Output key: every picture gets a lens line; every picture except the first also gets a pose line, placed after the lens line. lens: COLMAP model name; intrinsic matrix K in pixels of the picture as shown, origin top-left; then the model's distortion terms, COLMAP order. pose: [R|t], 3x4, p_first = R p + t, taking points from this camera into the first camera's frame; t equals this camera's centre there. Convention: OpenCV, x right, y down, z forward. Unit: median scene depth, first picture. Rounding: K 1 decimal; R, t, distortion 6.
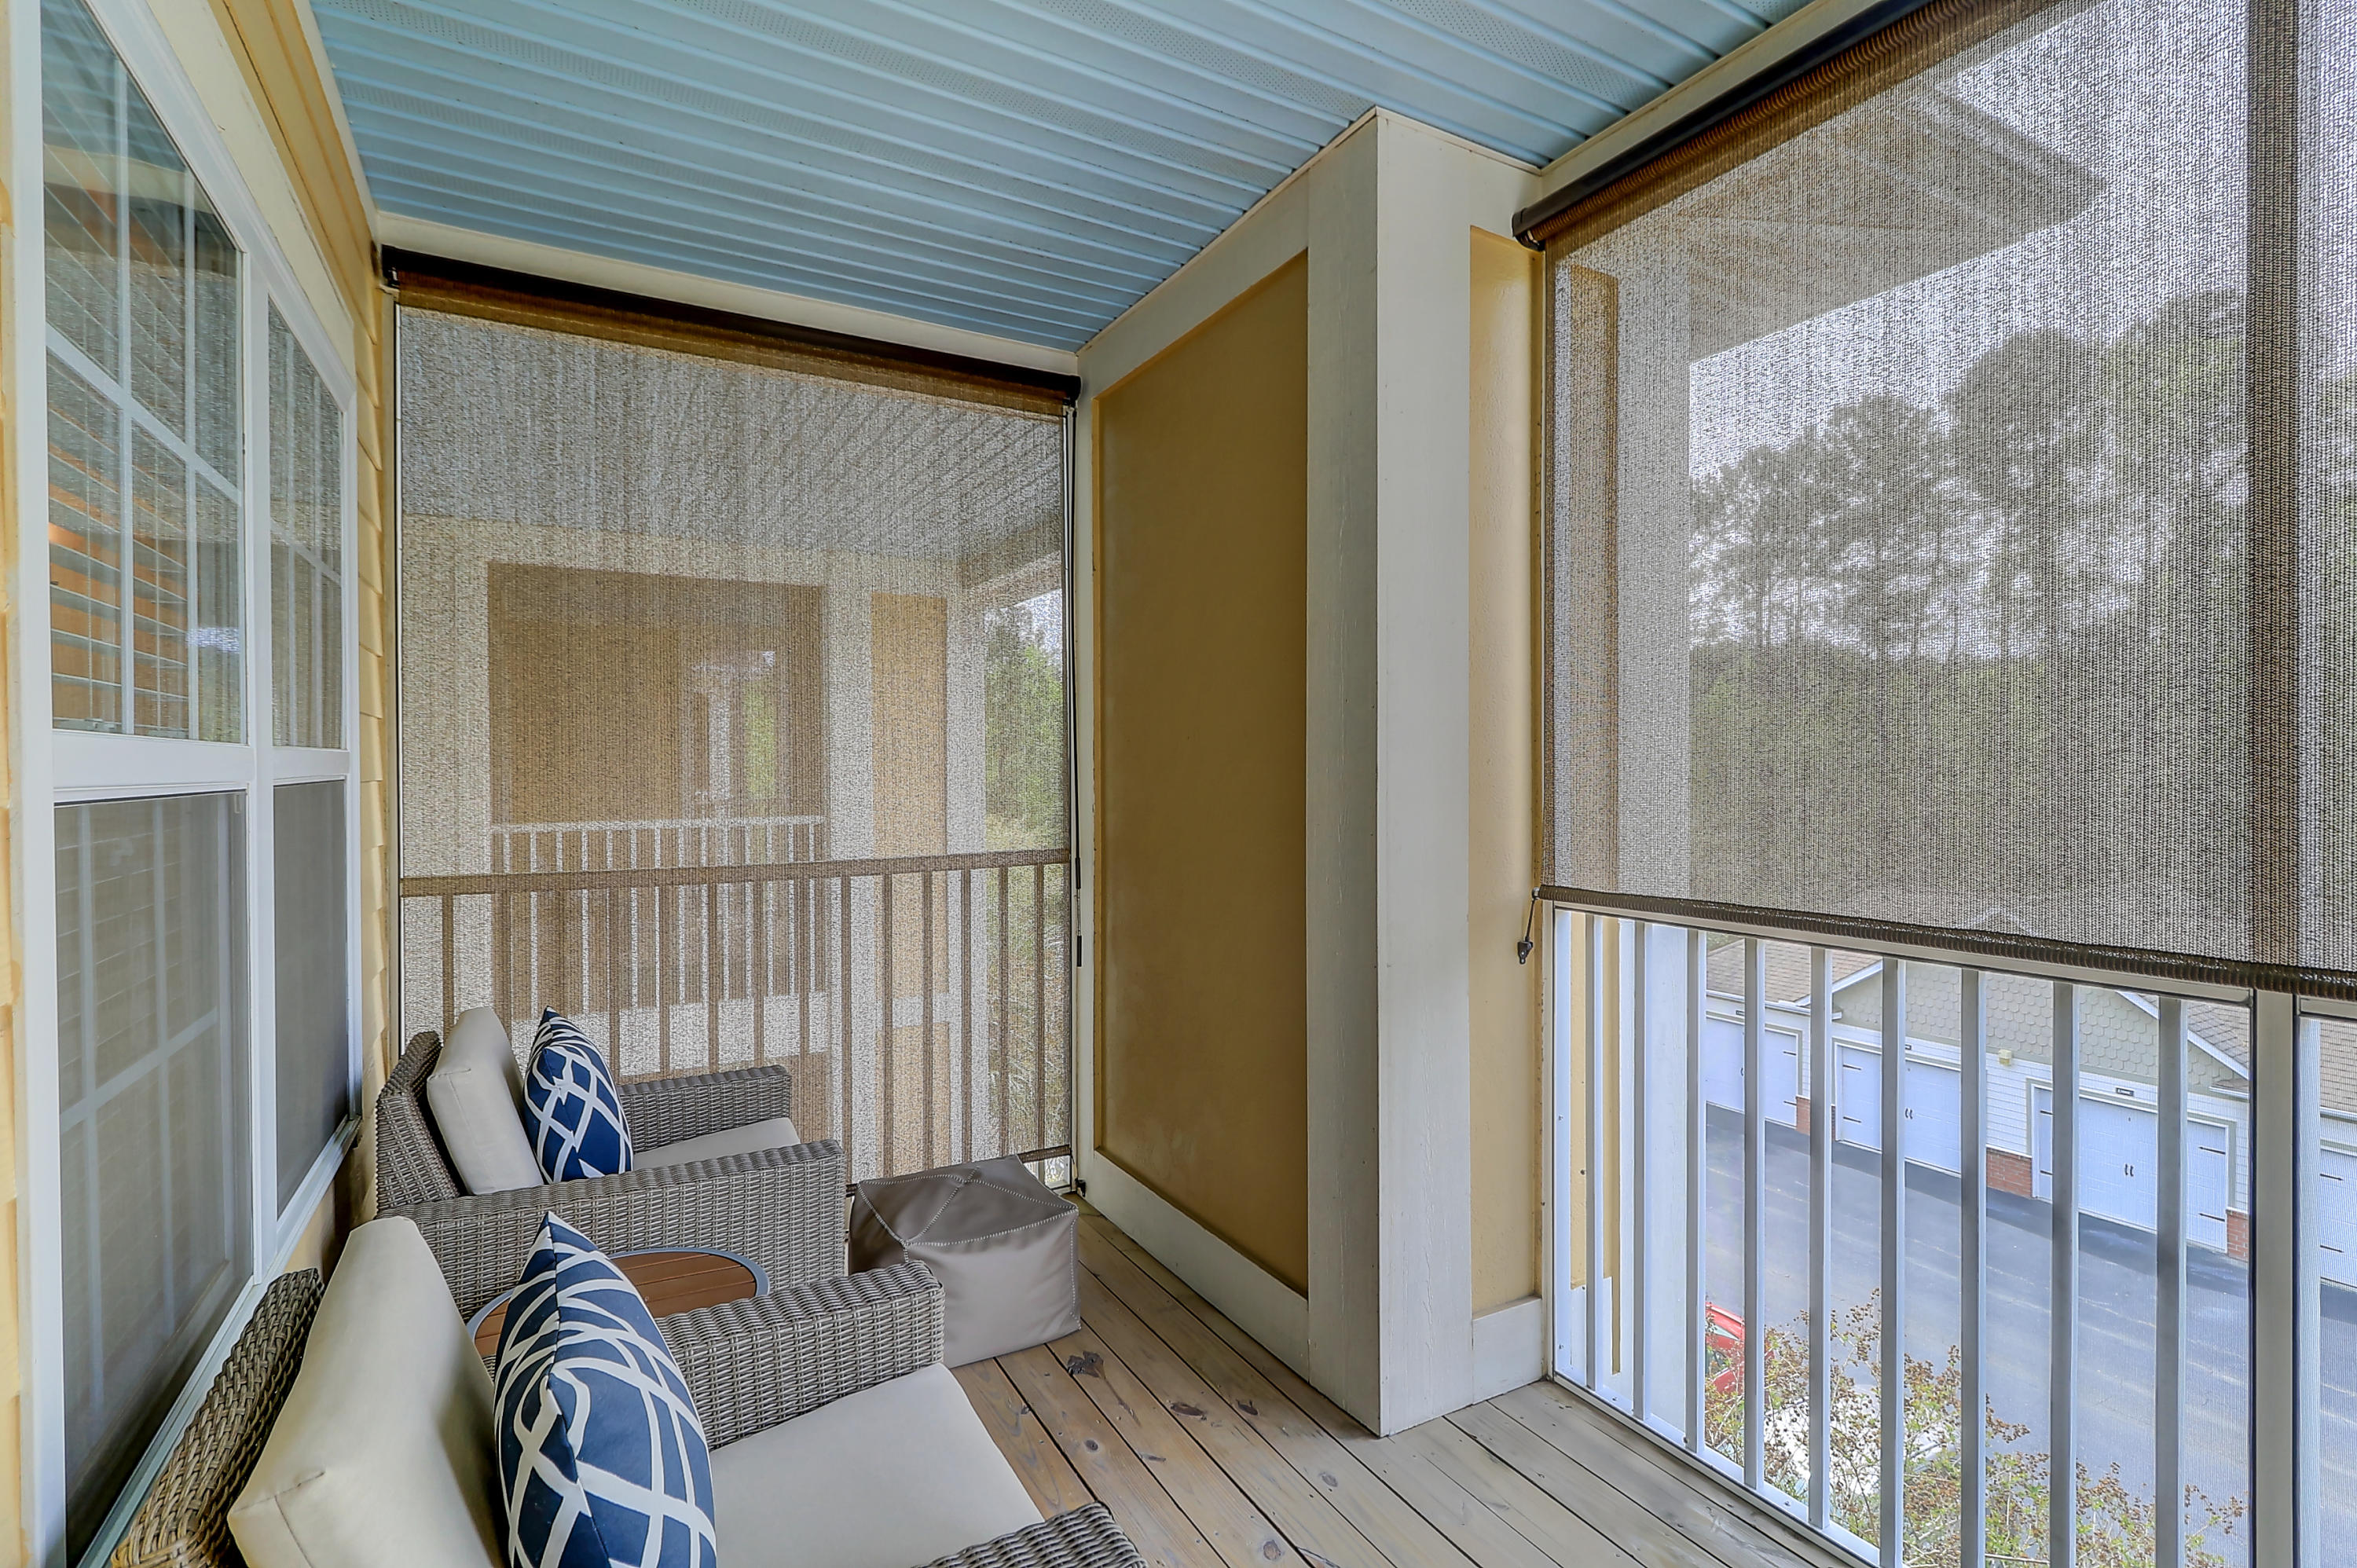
lens RADIAL K [[1083.1, 0, 1164.6], [0, 1083.1, 775.4], [0, 0, 1]] dist [0.009374, -0.005411]
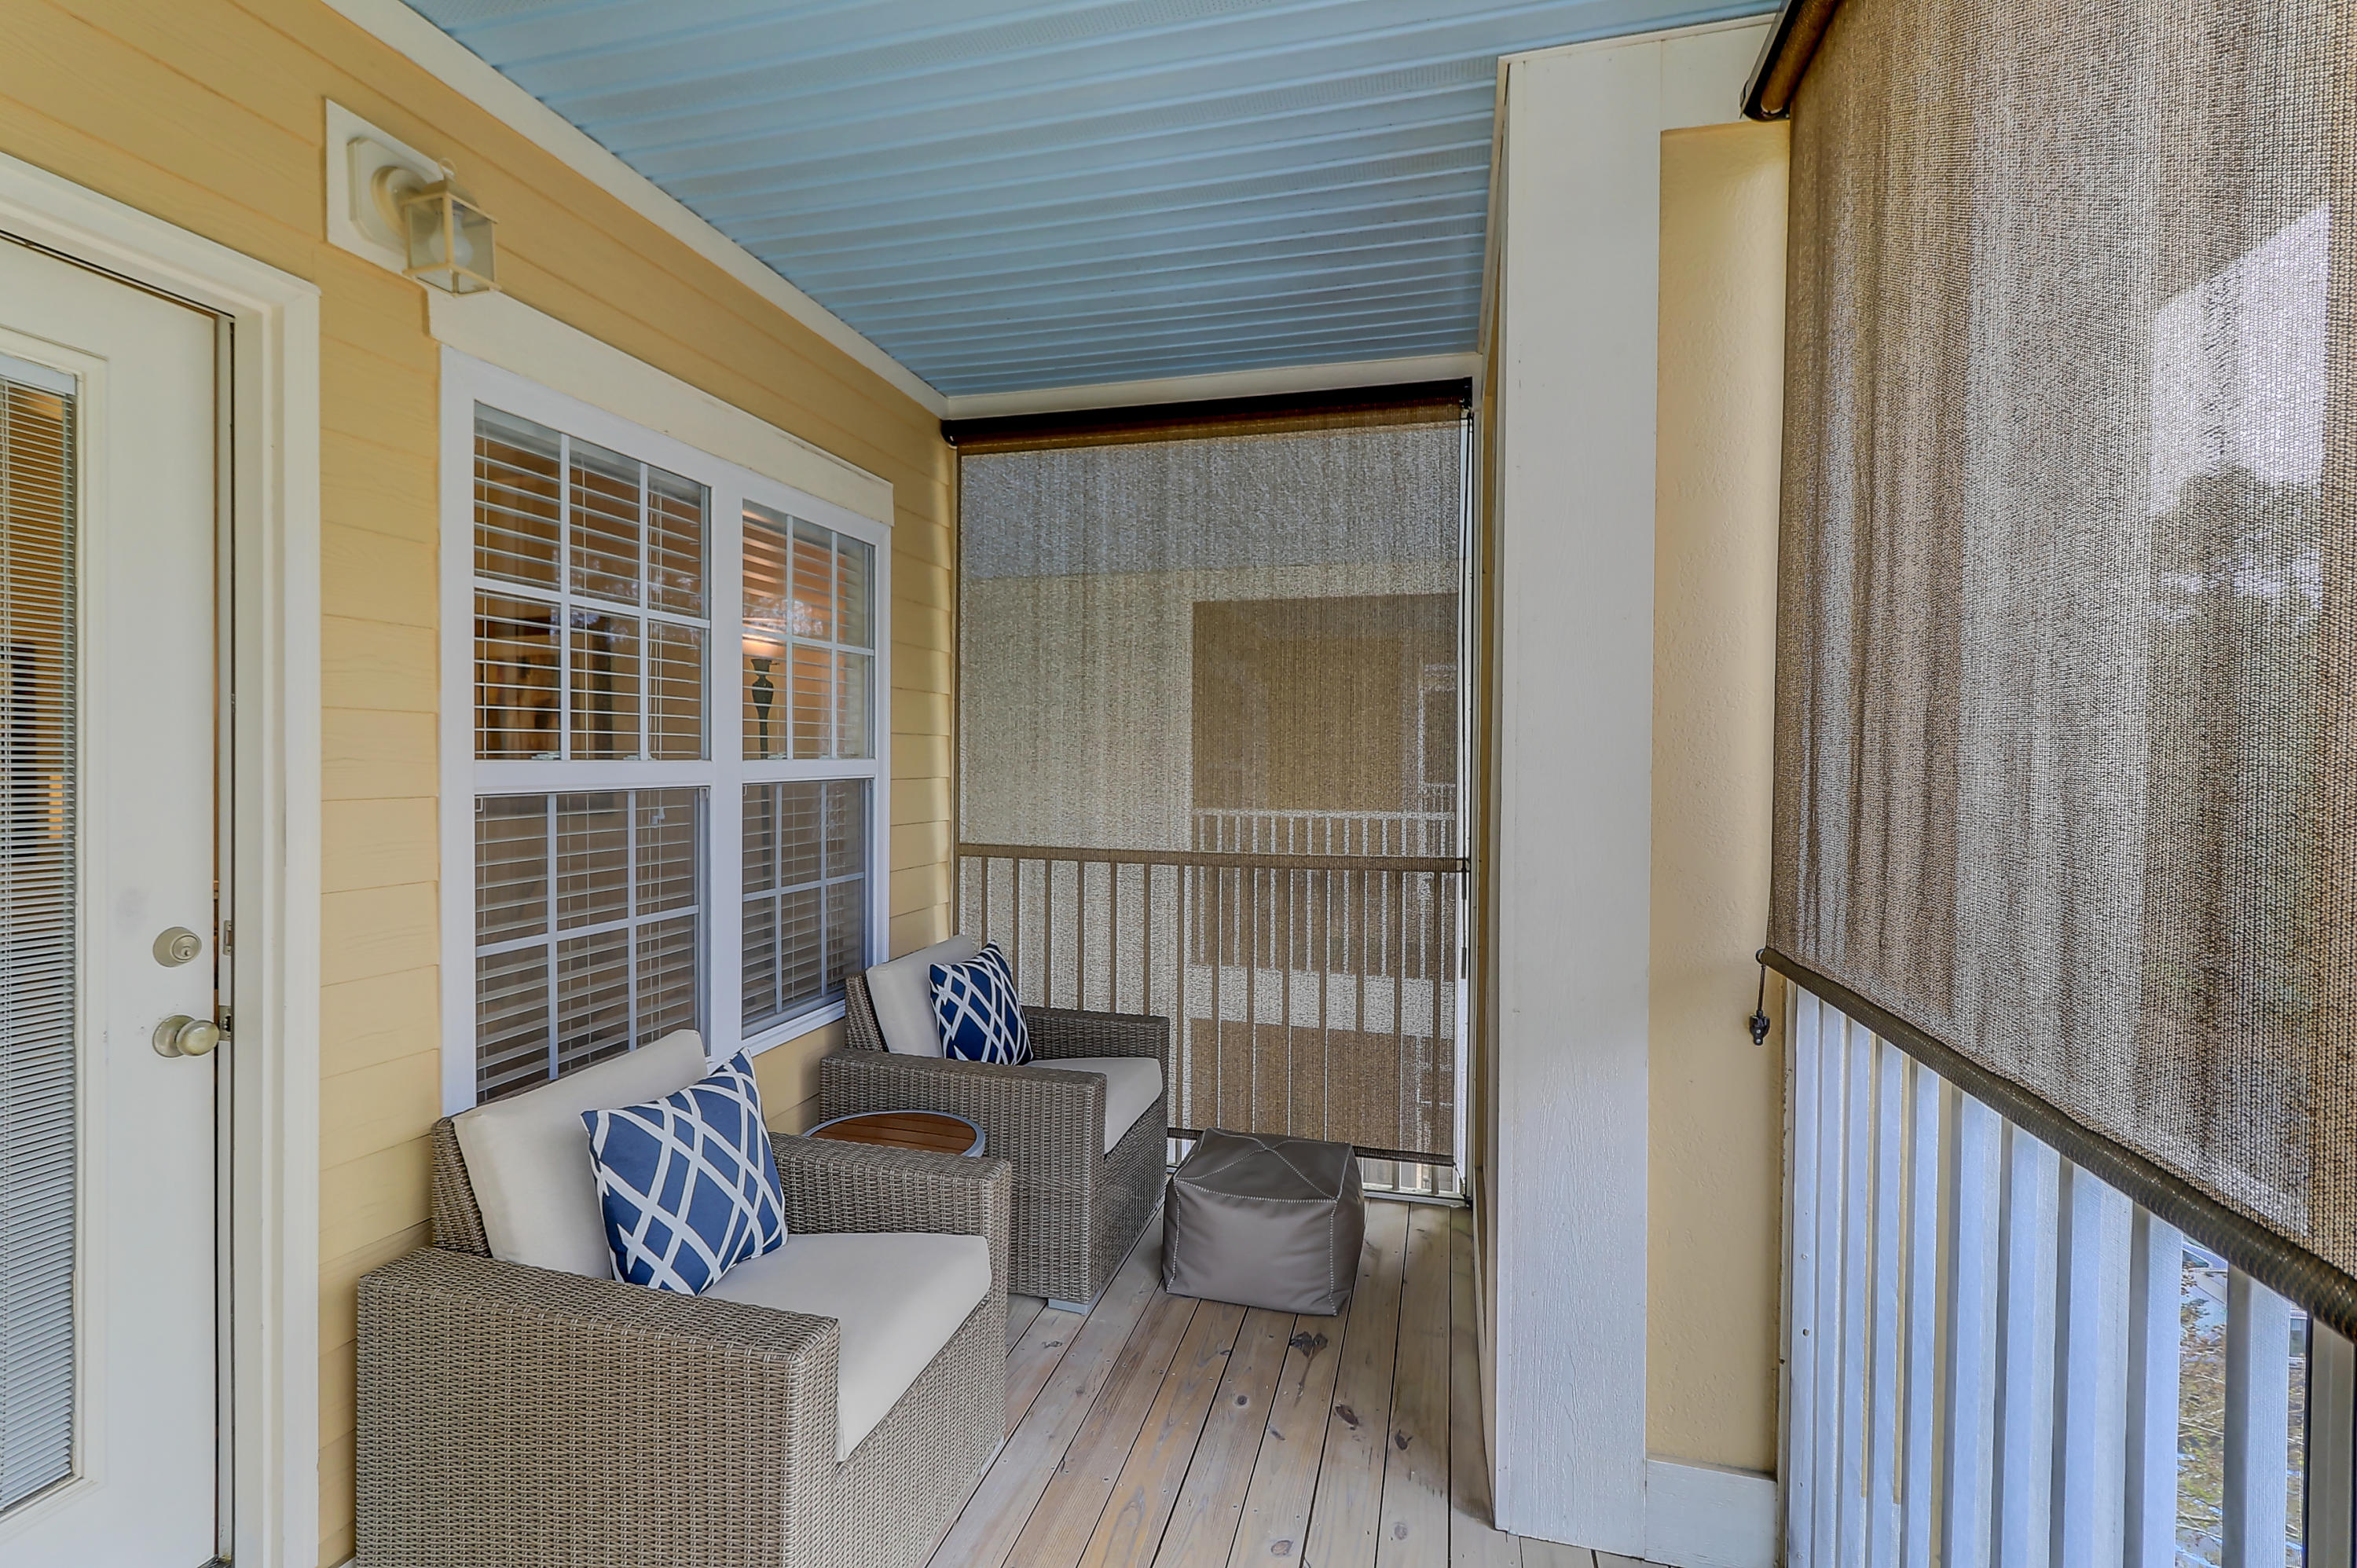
lens RADIAL K [[1083.1, 0, 1159.4], [0, 1083.1, 780.1], [0, 0, 1]] dist [0.009374, -0.005411]
pose [[0.715968, 0.024091, -0.697717, 0.579540], [-0.017119, 0.999710, 0.016952, -0.023429], [0.697923, -0.000193, 0.716173, 0.146506]]
